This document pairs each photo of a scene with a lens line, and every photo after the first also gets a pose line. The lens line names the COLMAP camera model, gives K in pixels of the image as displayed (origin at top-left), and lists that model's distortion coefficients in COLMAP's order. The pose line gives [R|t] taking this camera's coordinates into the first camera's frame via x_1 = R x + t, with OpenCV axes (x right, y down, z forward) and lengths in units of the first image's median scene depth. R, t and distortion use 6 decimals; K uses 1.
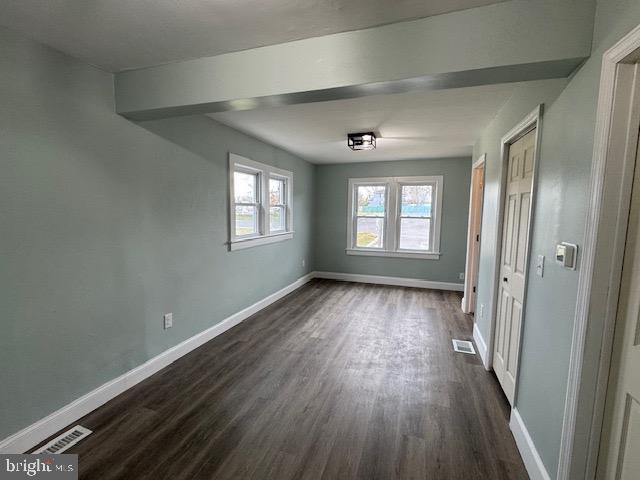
lens RADIAL K [[295.3, 0, 320.0], [0, 295.3, 240.0], [0, 0, 1]] dist [-0.000805, -0.000214]
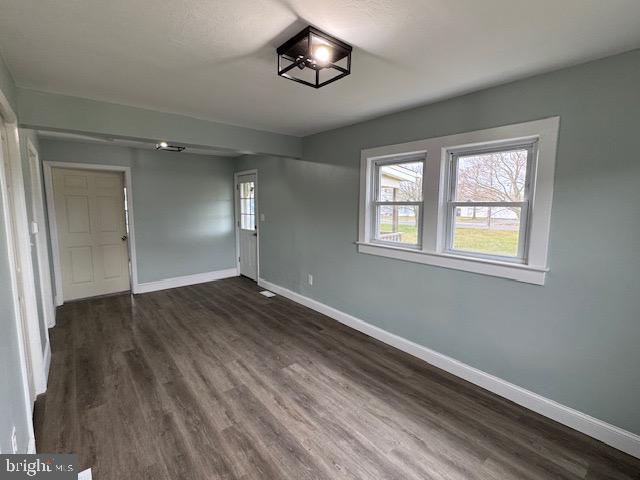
lens RADIAL K [[295.3, 0, 320.0], [0, 295.3, 240.0], [0, 0, 1]] dist [-0.000805, -0.000214]
pose [[-0.516462, 0.090089, -0.851558, 0.568375], [-0.099588, 0.981383, 0.164223, -0.144325], [0.850499, 0.169620, -0.497875, 1.329296]]
